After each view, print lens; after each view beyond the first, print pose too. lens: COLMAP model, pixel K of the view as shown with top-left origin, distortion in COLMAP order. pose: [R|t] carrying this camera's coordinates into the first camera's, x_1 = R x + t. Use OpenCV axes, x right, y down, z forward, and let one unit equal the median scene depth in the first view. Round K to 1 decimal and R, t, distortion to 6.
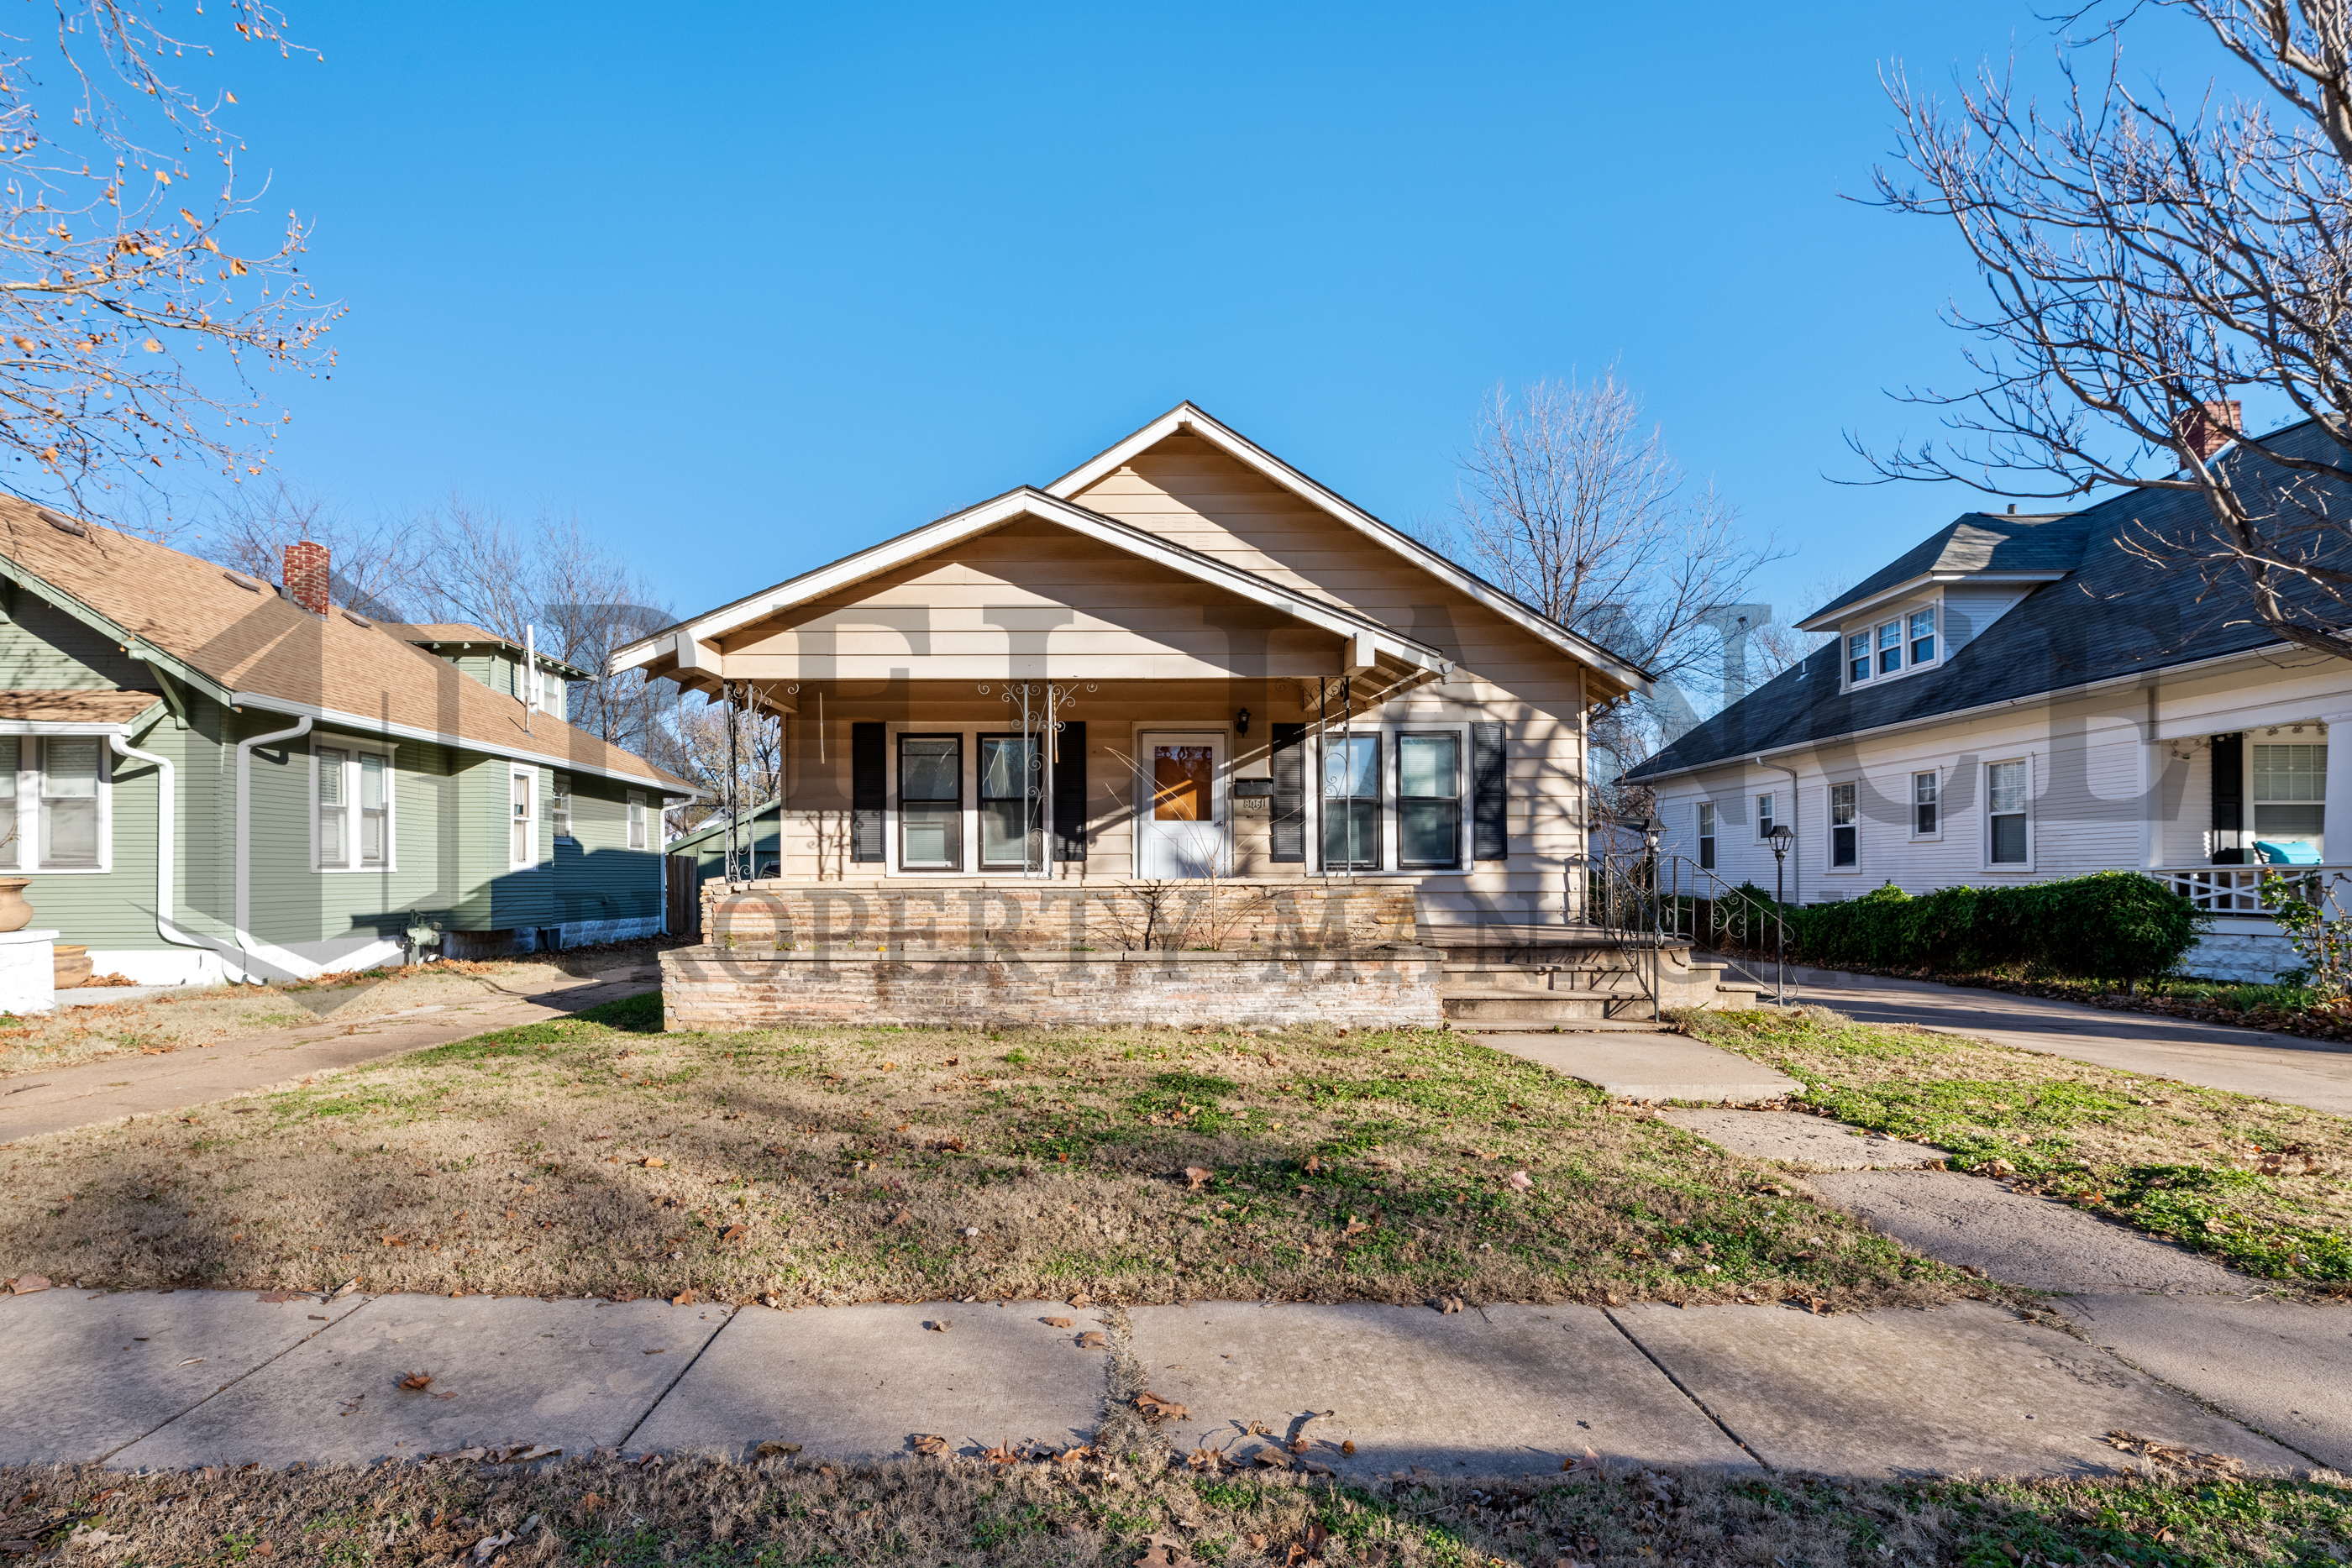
lens RADIAL K [[1119.9, 0, 1170.3], [0, 1119.9, 867.9], [0, 0, 1]] dist [-0.001929, -0.000104]
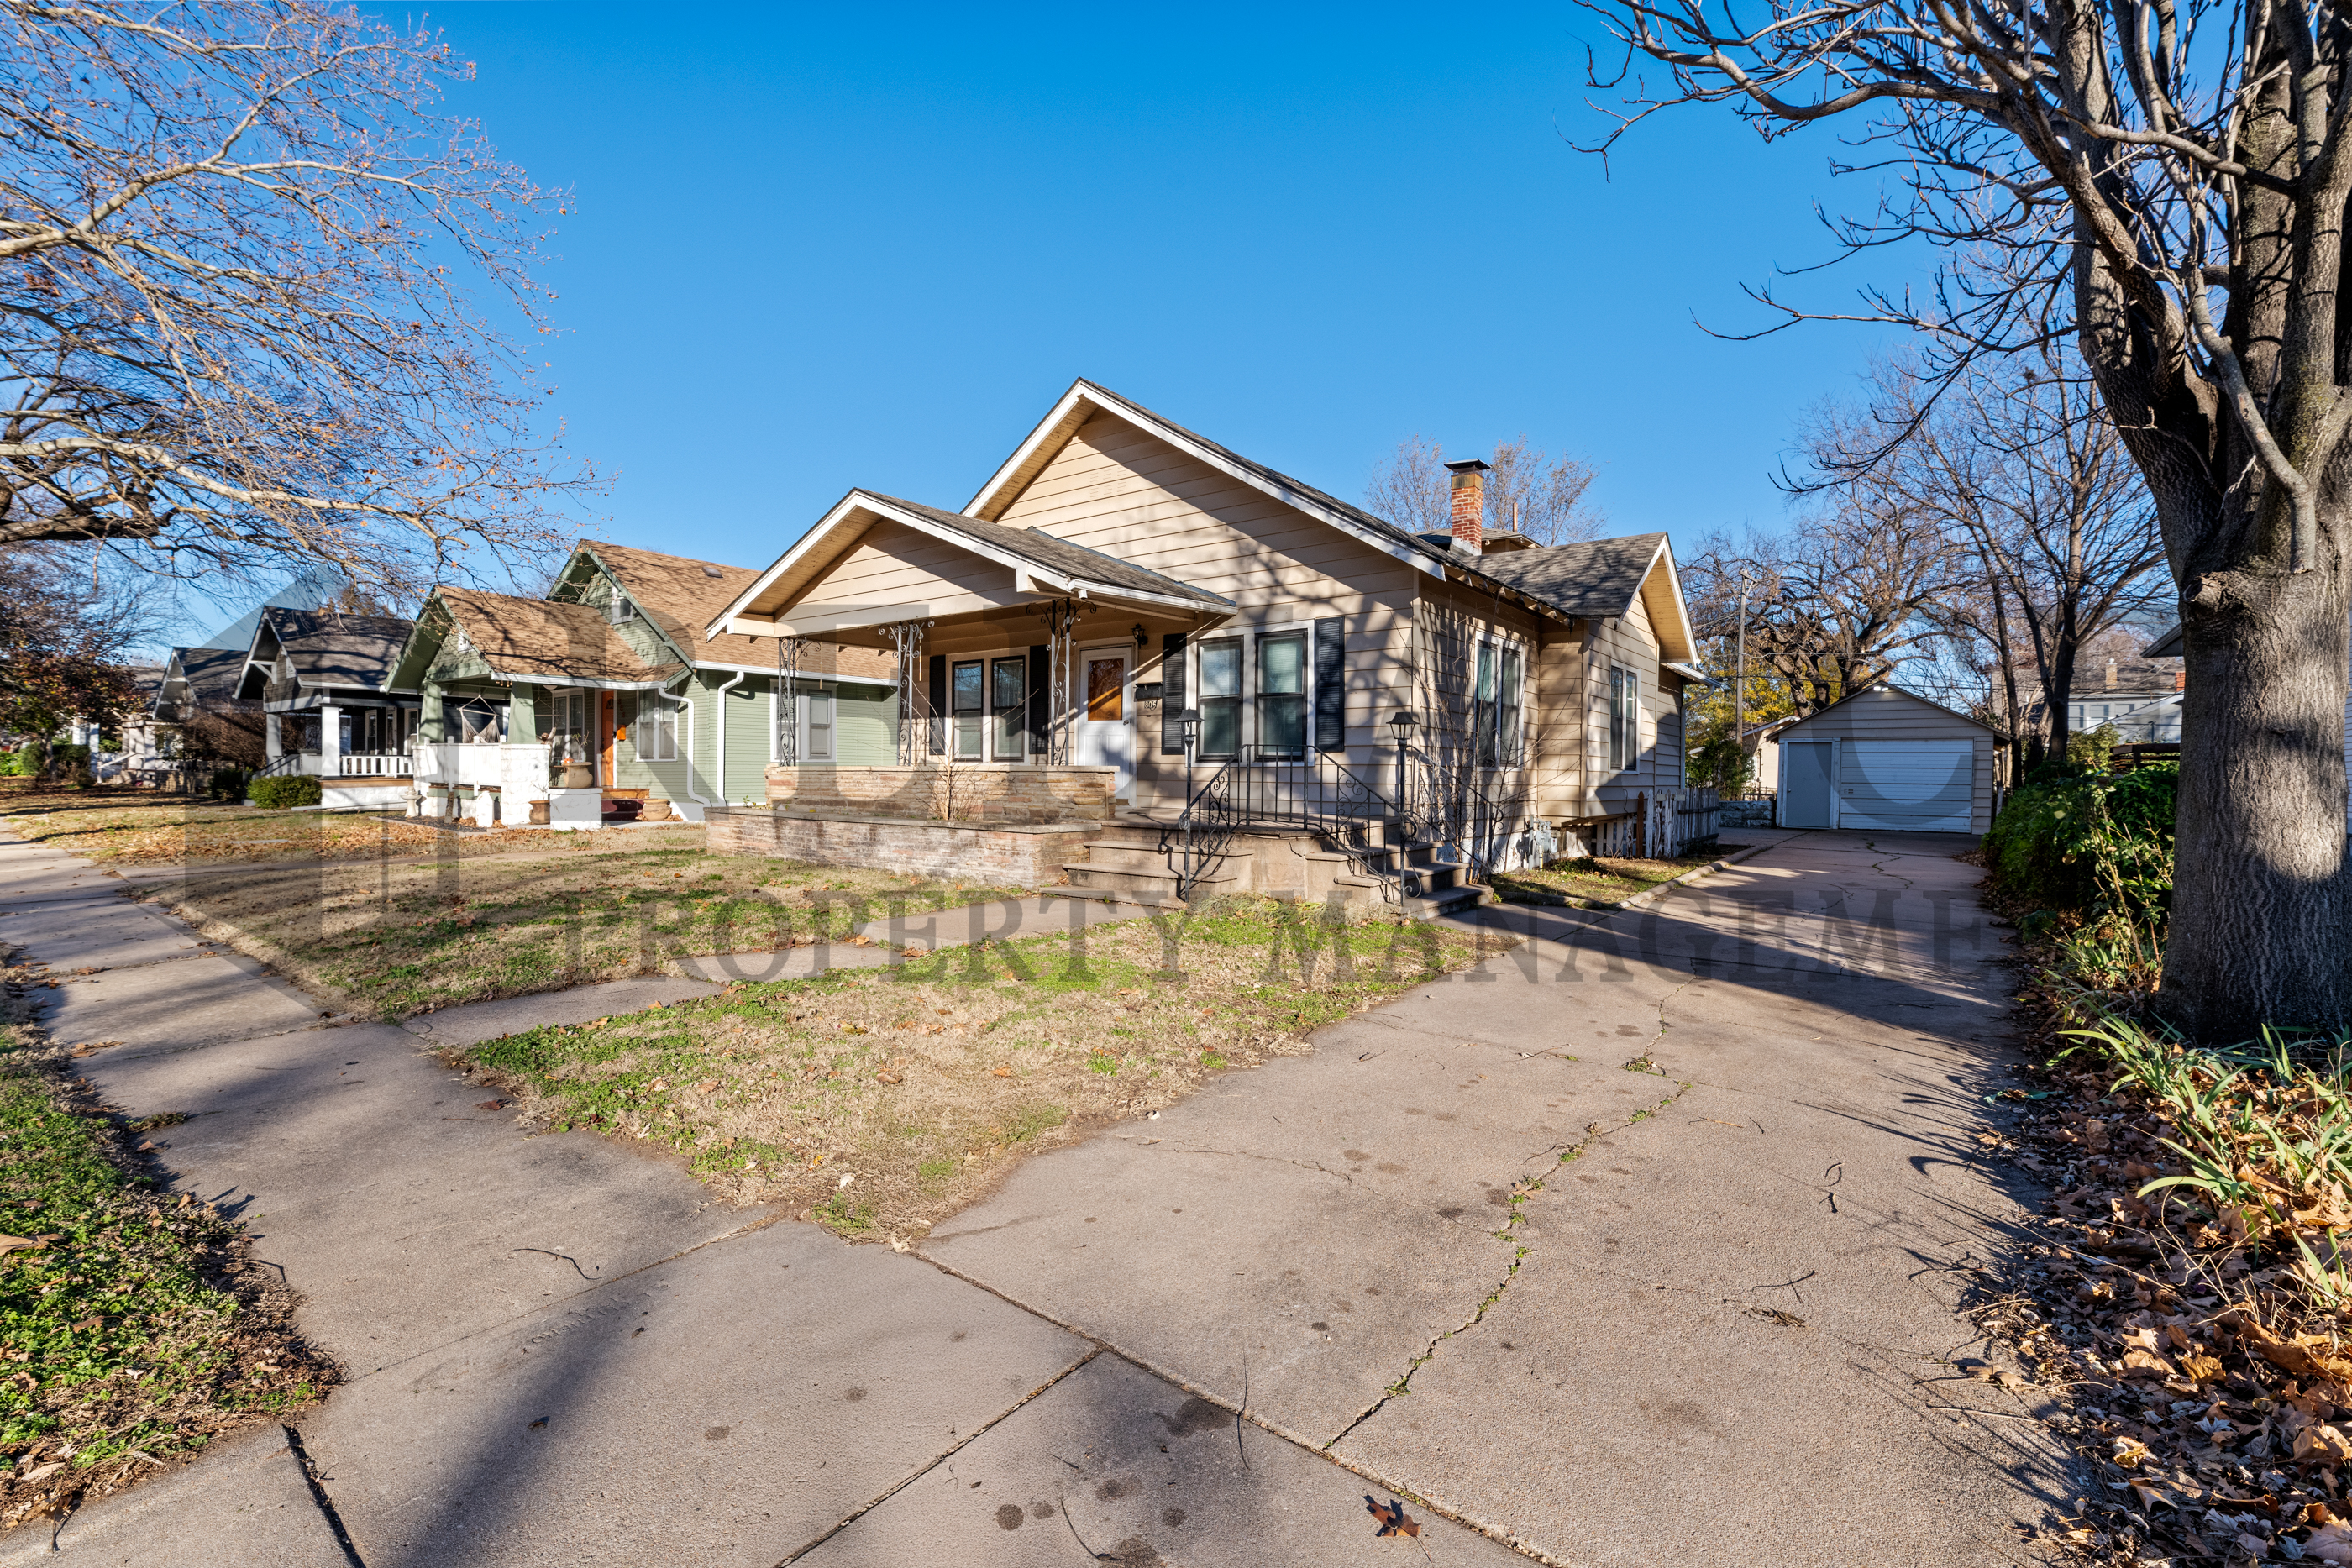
lens RADIAL K [[1000.9, 0, 1176.0], [0, 1000.9, 784.0], [0, 0, 1]] dist [0.001198, 0.000057]
pose [[0.794293, 0.014977, -0.607350, 0.735979], [-0.003691, 0.999797, 0.019828, 0.005933], [0.607523, -0.013507, 0.794187, 0.178414]]
